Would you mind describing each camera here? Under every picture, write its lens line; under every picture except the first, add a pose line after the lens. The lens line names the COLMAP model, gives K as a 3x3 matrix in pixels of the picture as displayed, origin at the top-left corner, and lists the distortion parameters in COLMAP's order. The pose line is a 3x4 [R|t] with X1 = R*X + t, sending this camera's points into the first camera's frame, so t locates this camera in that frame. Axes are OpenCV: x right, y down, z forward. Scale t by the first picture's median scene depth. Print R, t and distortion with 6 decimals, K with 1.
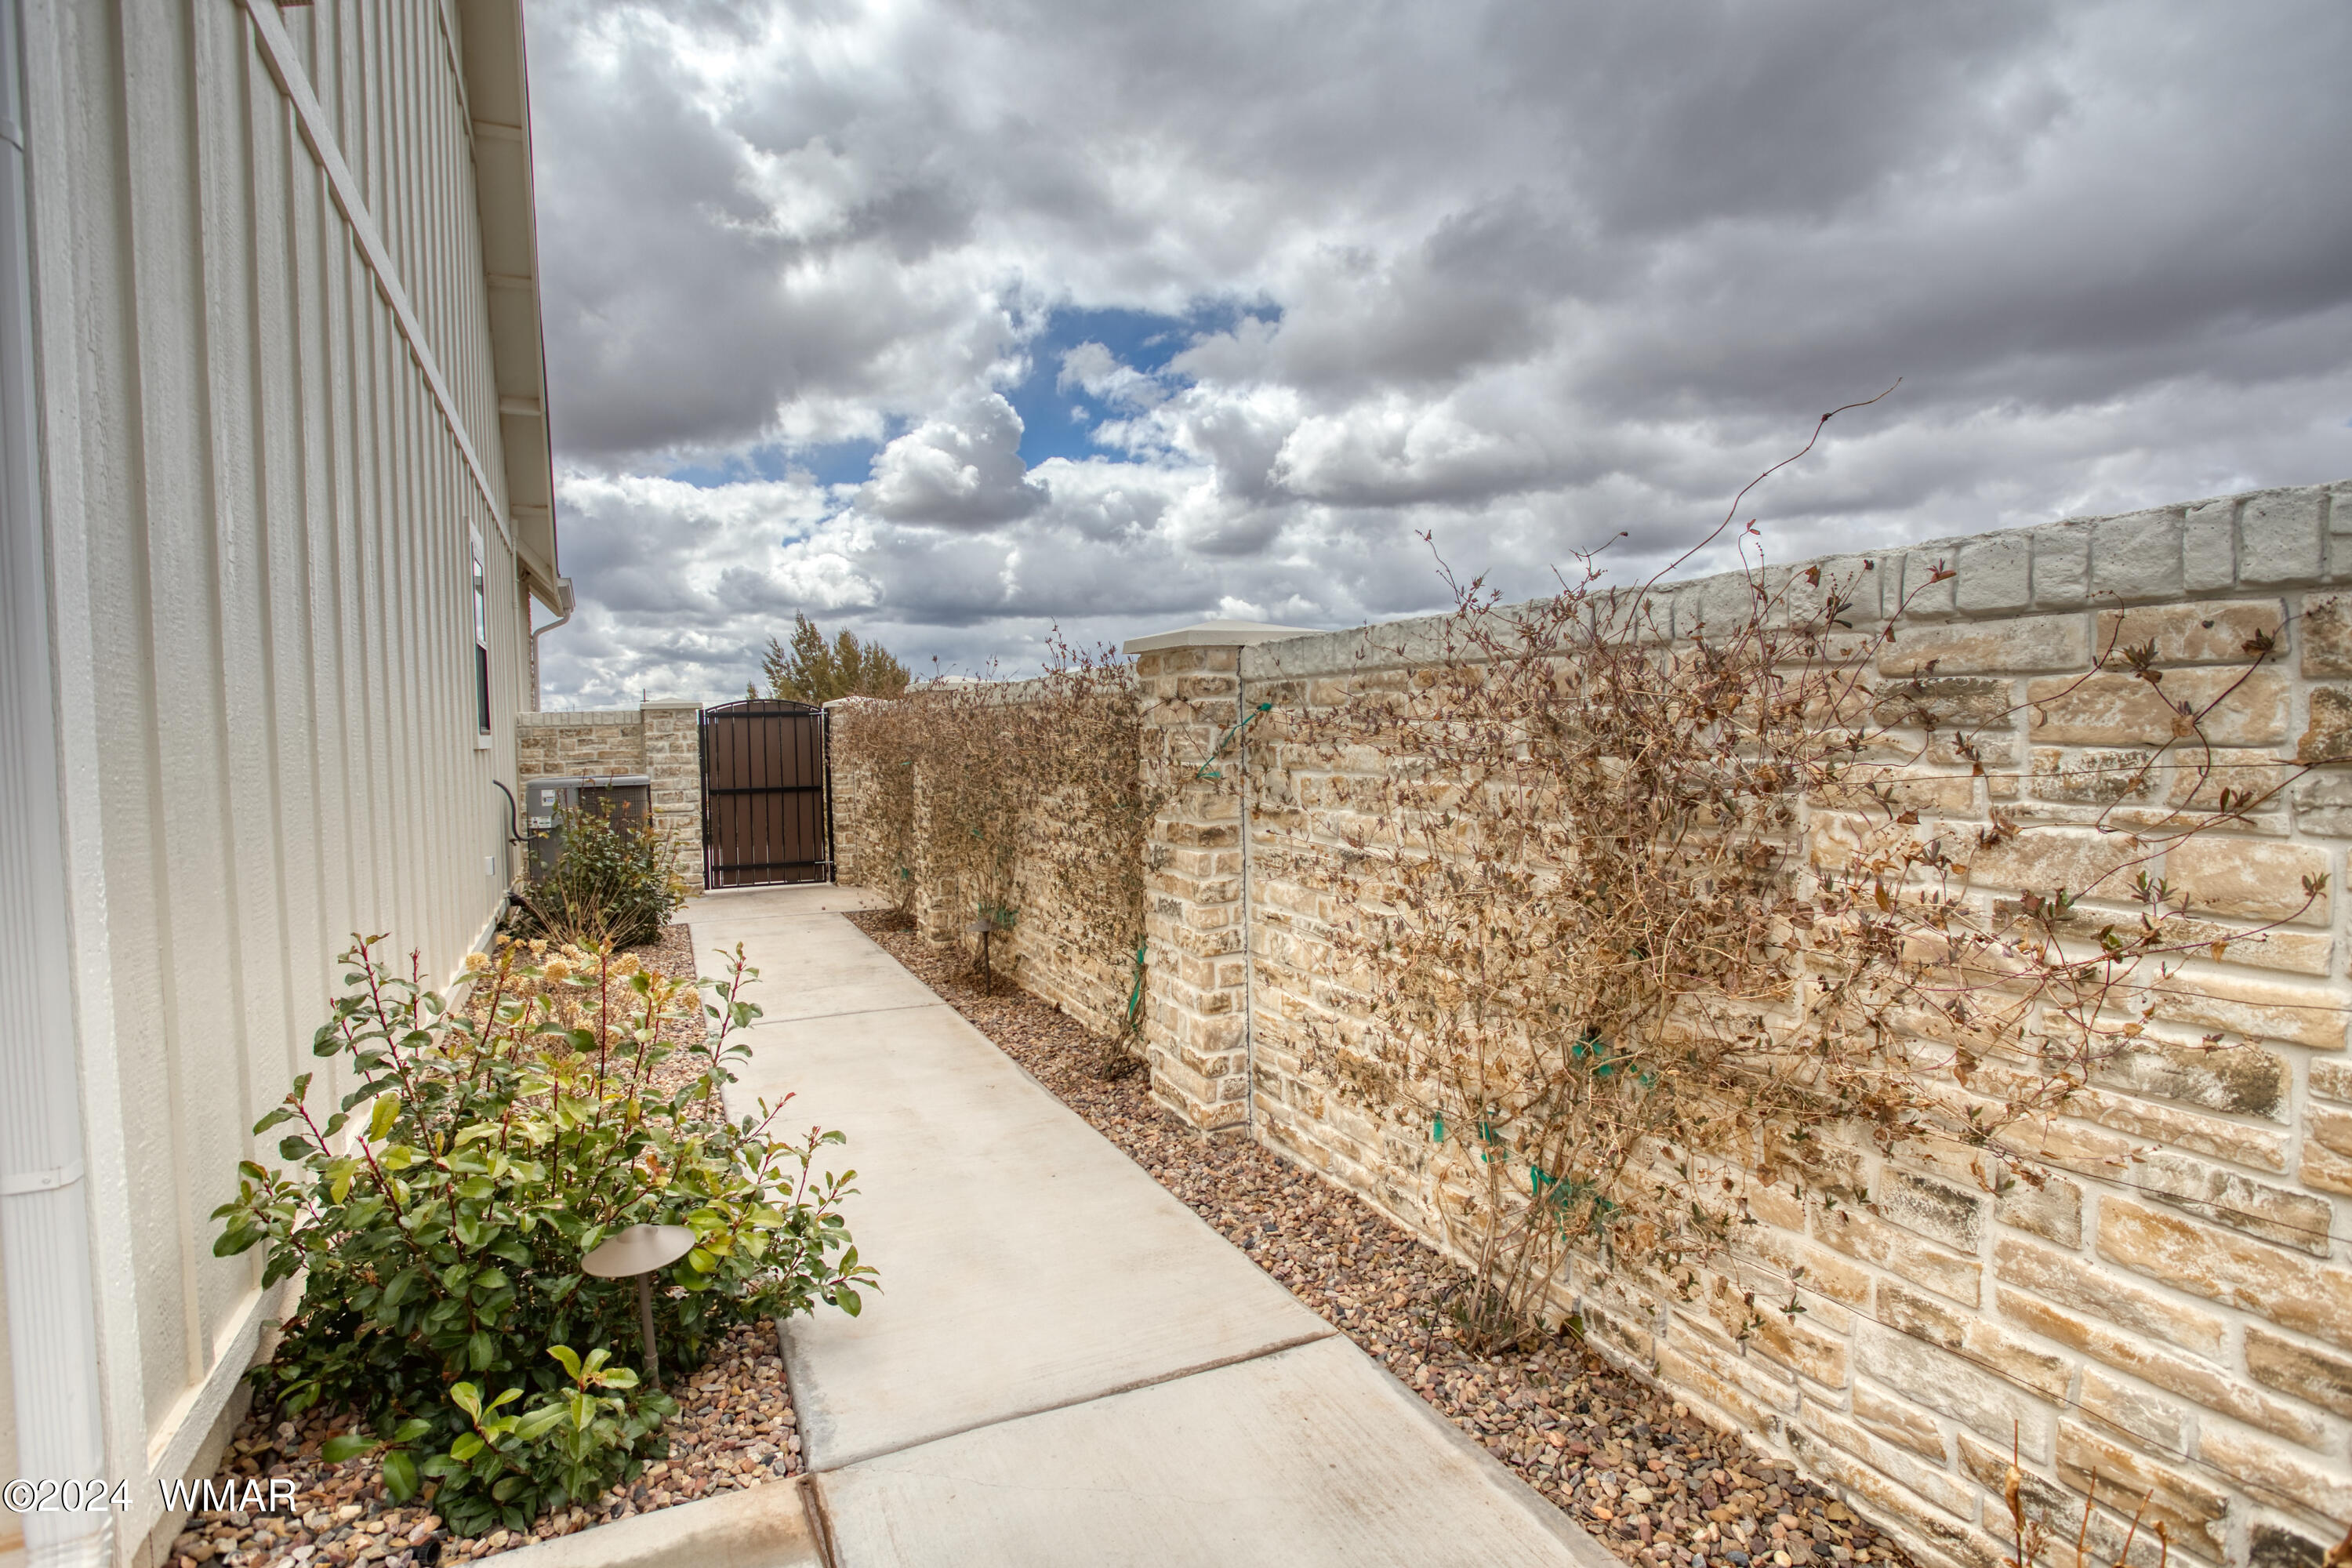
lens RADIAL K [[1146.2, 0, 1176.5], [0, 1146.2, 786.5], [0, 0, 1]] dist [-0.058488, 0.016306]
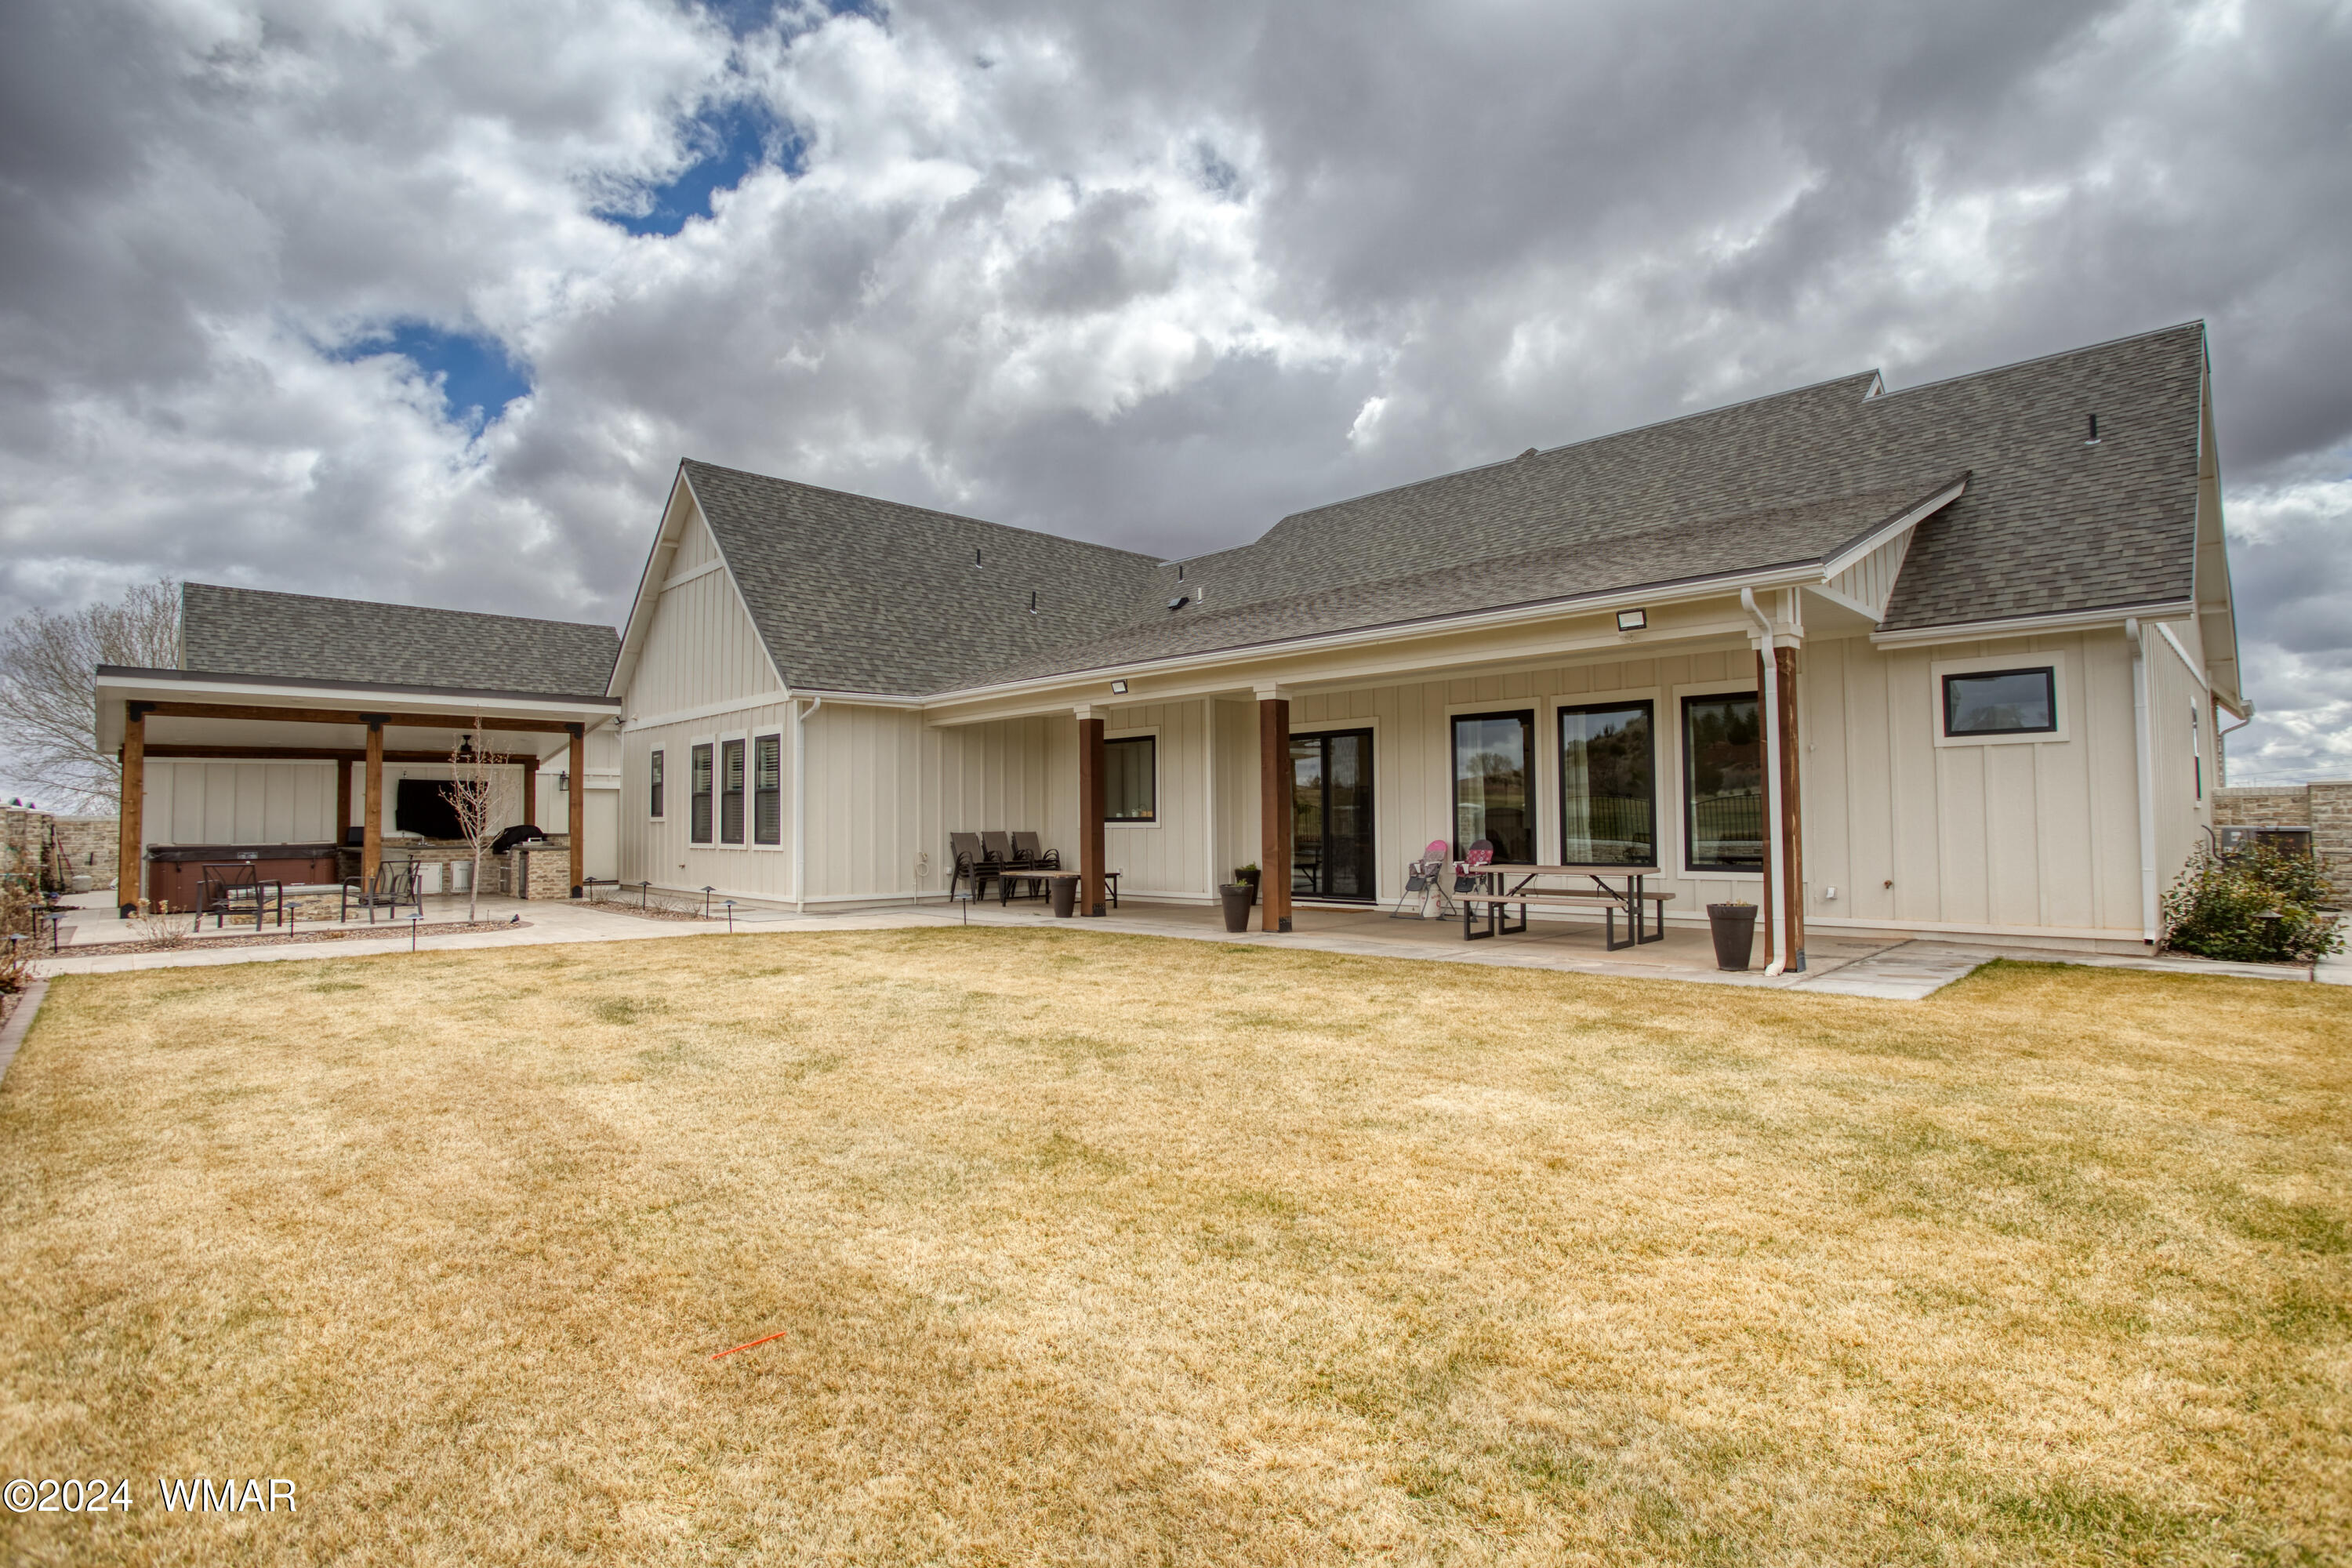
lens RADIAL K [[1146.2, 0, 1175.4], [0, 1146.2, 771.1], [0, 0, 1]] dist [-0.058488, 0.016306]
pose [[0.301683, -0.024320, -0.953098, 0.495890], [-0.047494, 0.998050, -0.040500, 0.047803], [0.952224, 0.057484, 0.299940, -0.935231]]
